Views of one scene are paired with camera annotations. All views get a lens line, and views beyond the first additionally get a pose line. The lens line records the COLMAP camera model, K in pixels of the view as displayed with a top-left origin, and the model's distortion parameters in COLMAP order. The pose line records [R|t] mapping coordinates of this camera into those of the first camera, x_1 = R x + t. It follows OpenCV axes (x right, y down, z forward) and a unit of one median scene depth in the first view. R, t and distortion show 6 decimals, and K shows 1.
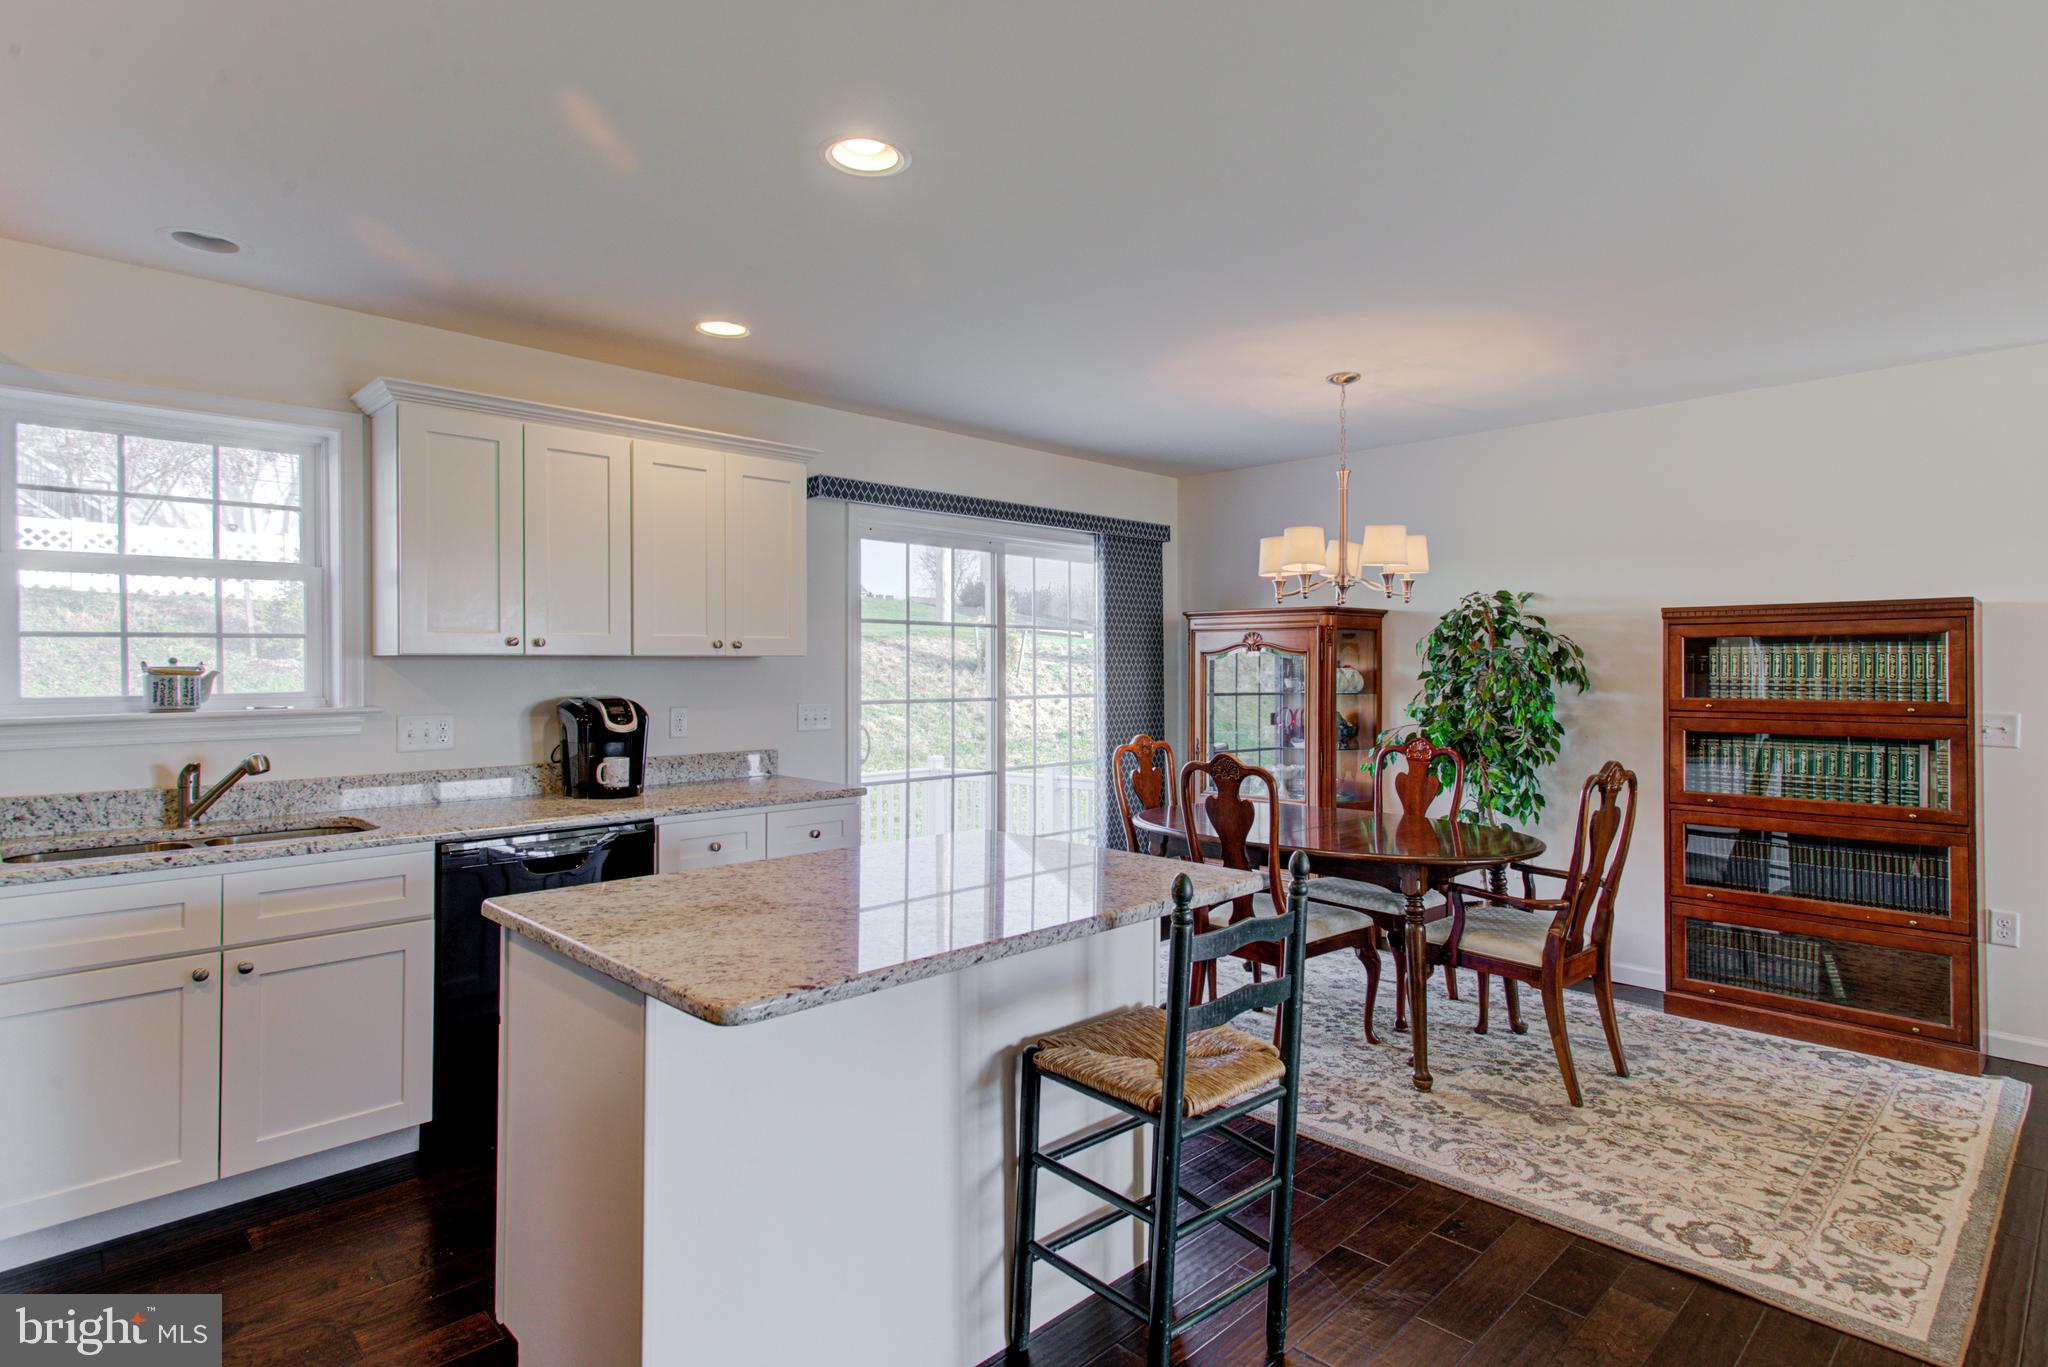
lens RADIAL K [[1056.1, 0, 1034.9], [0, 1056.1, 667.9], [0, 0, 1]] dist [0.019155, 0.000414]
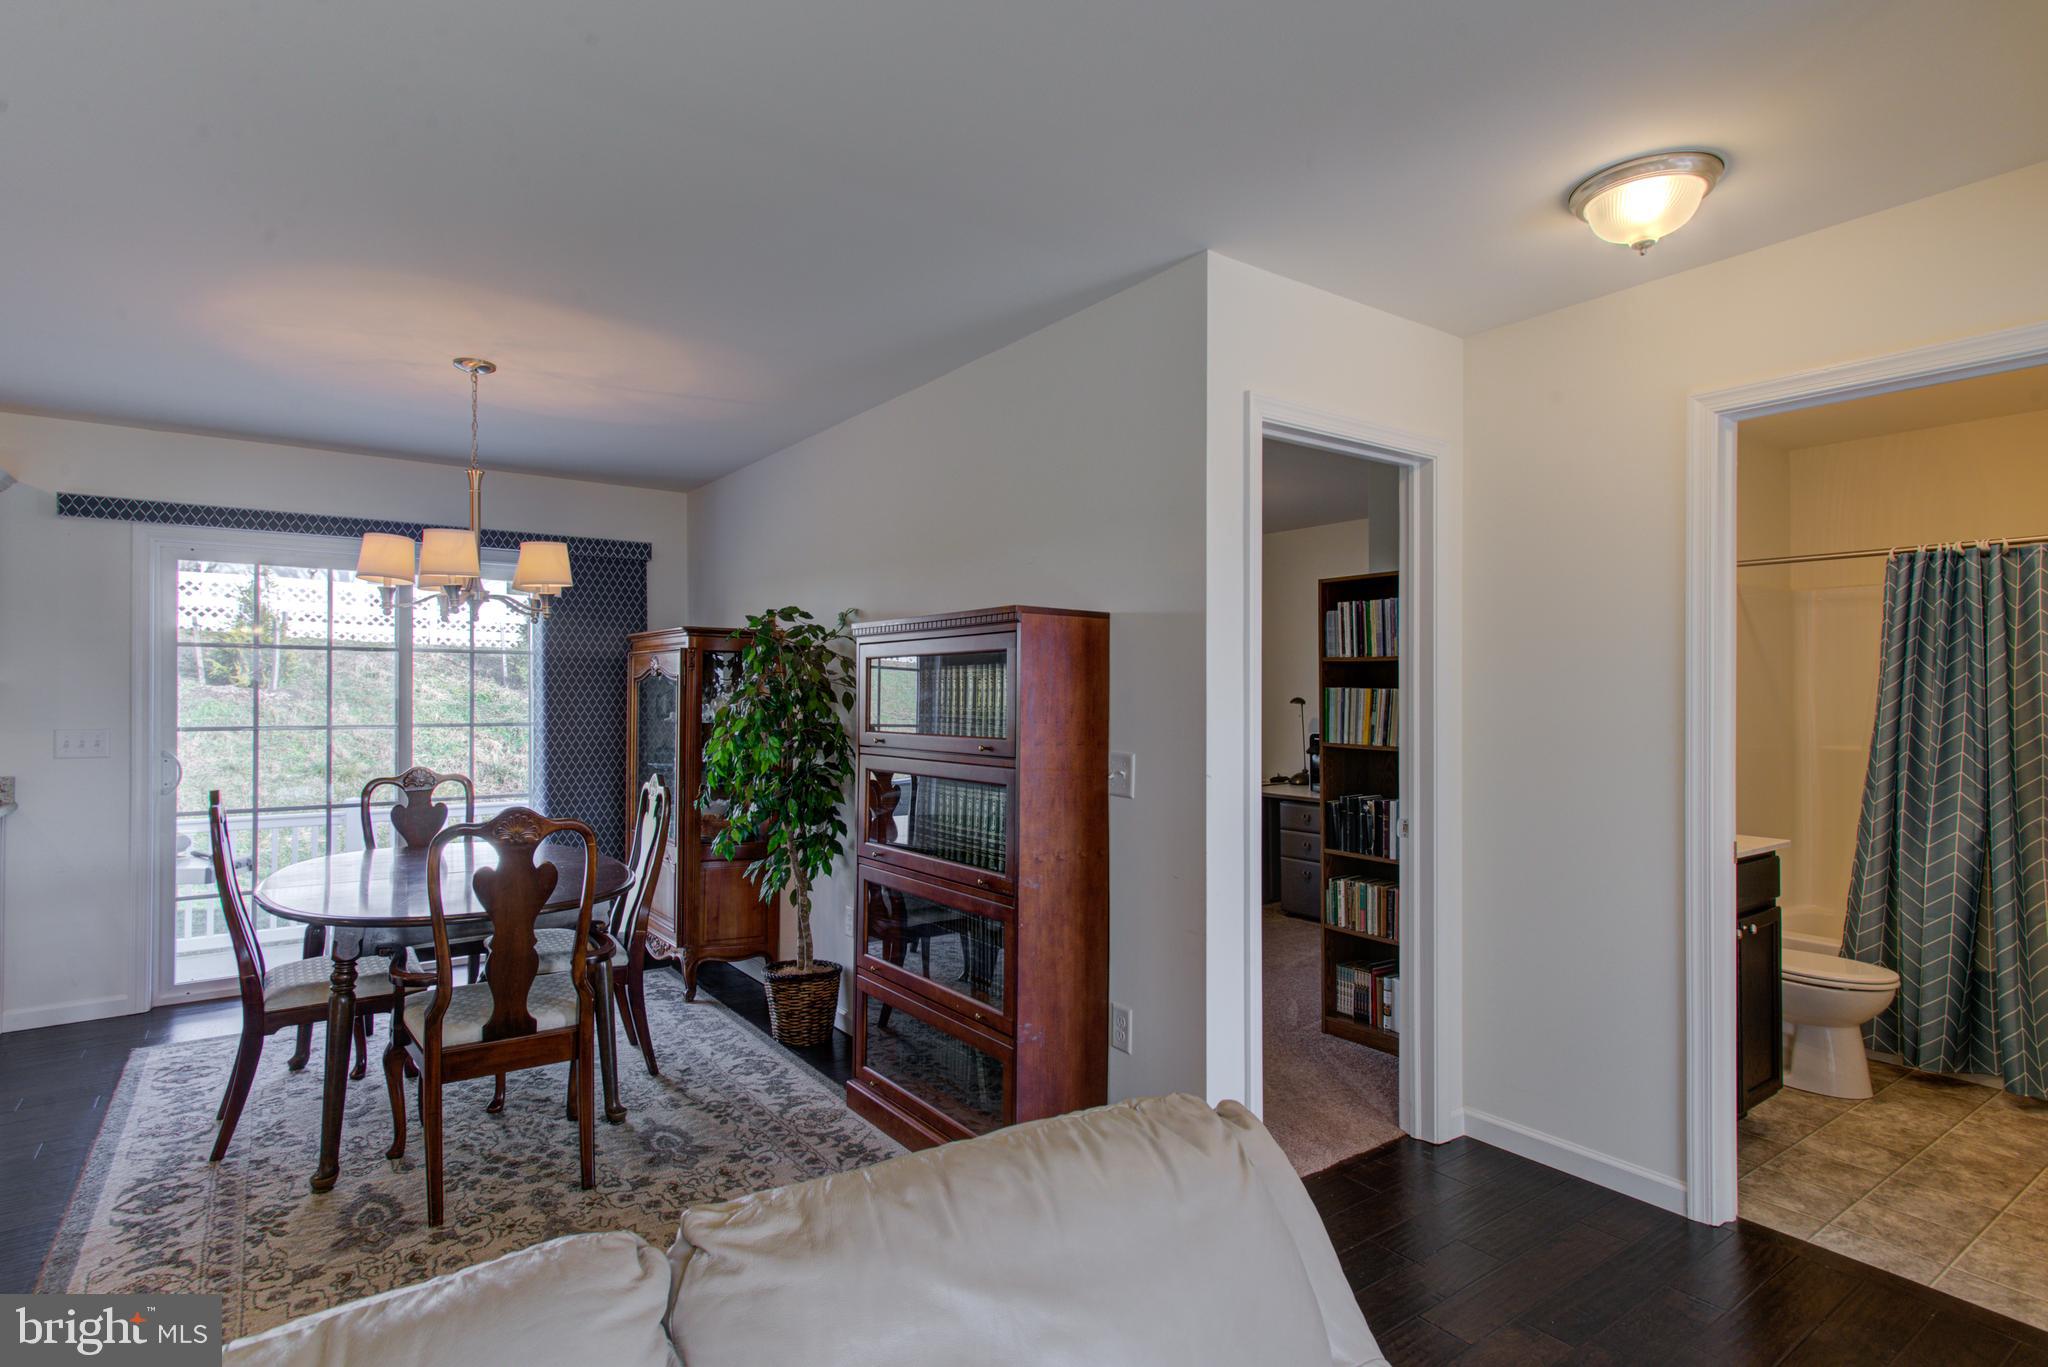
lens RADIAL K [[1014.2, 0, 976.9], [0, 1014.2, 684.4], [0, 0, 1]] dist [0.014583, 0.000641]
pose [[0.984428, -0.002331, -0.175771, 0.879951], [-0.000088, 0.999905, -0.013749, 0.005770], [0.175786, 0.013550, 0.984335, 0.244395]]
